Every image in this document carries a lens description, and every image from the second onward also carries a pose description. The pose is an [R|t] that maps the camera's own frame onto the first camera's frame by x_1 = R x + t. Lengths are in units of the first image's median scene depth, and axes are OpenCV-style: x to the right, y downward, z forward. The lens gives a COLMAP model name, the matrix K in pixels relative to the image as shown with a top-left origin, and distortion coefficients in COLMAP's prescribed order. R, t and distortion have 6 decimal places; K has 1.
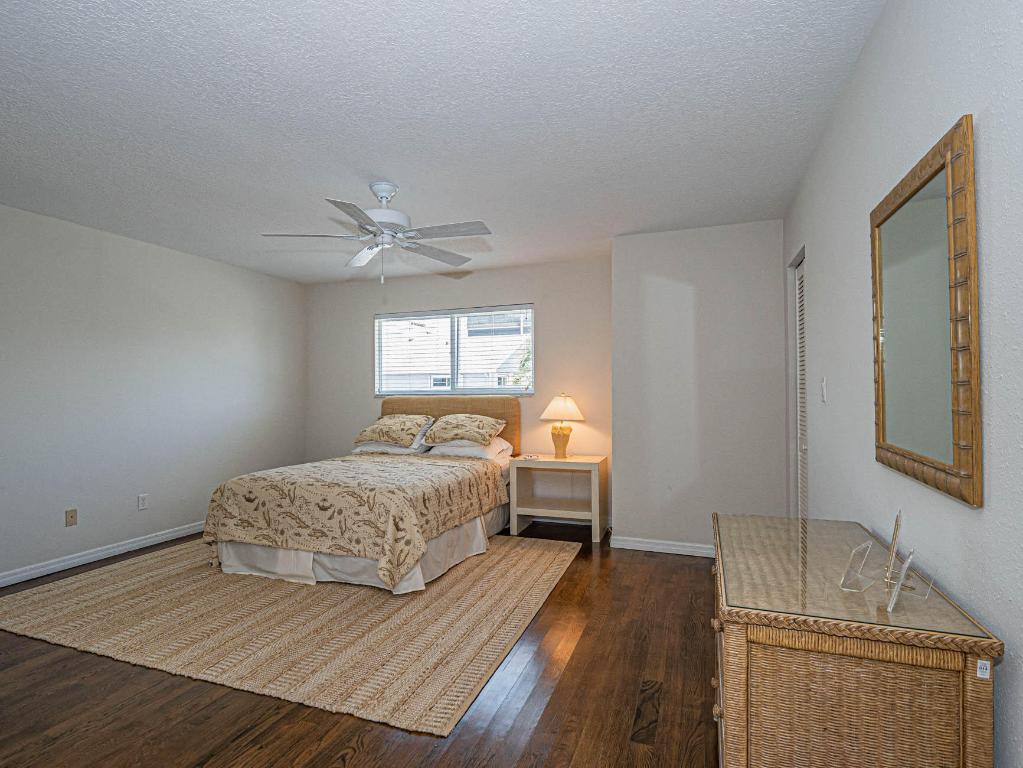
lens RADIAL K [[542.1, 0, 513.8], [0, 542.1, 386.3], [0, 0, 1]] dist [-0.010748, 0.002159]
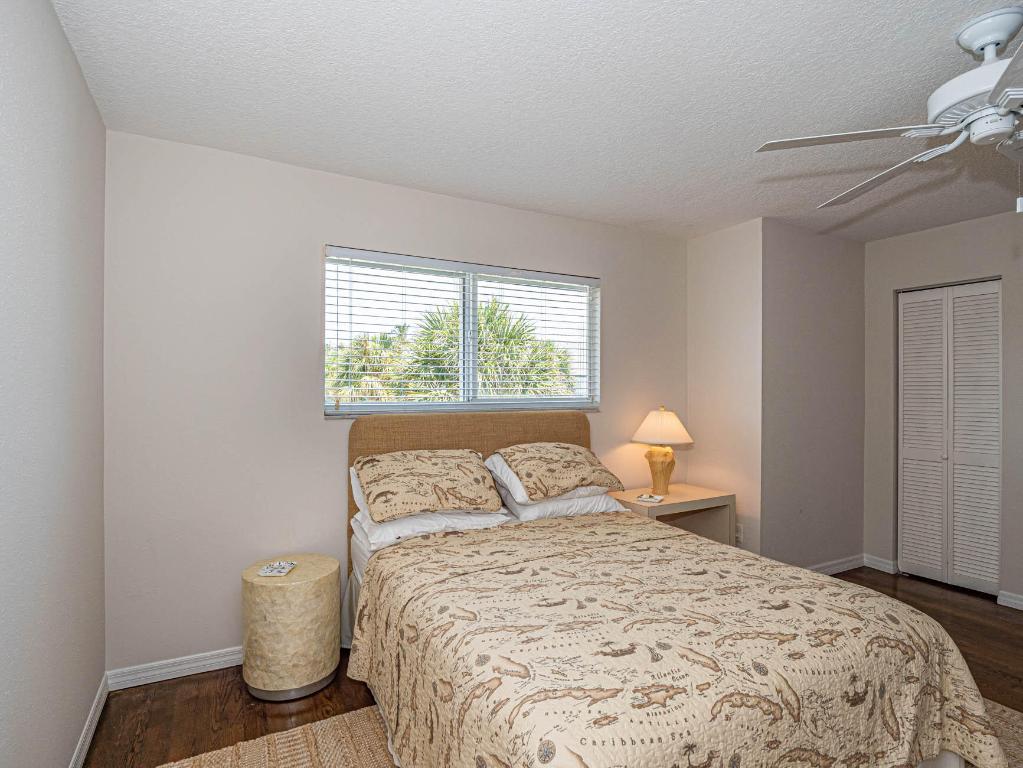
lens RADIAL K [[542.1, 0, 516.7], [0, 542.1, 388.4], [0, 0, 1]] dist [-0.010748, 0.002159]
pose [[0.643102, 0.007012, 0.765749, -0.667316], [-0.017512, 0.999831, 0.005552, -0.014552], [-0.765580, -0.016980, 0.643116, 0.730868]]
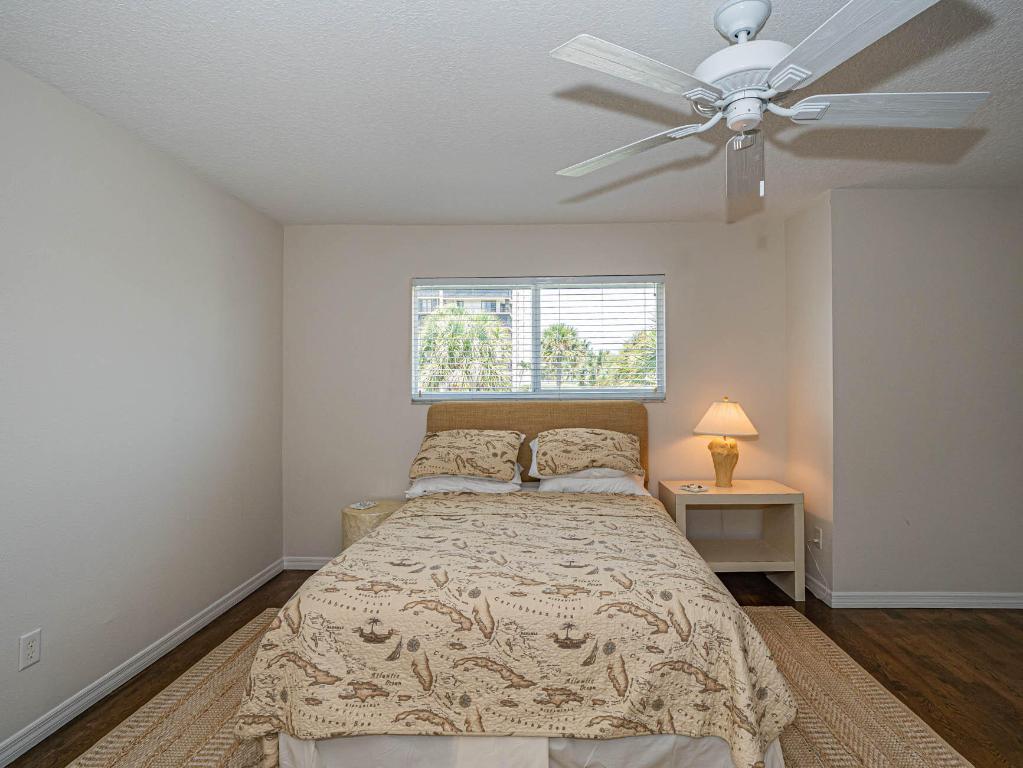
lens RADIAL K [[542.1, 0, 537.6], [0, 542.1, 374.0], [0, 0, 1]] dist [-0.010748, 0.002159]
pose [[0.942712, 0.005299, 0.333567, -0.429761], [-0.003464, 0.999975, -0.006096, -0.015293], [-0.333591, 0.004592, 0.942707, 0.424738]]
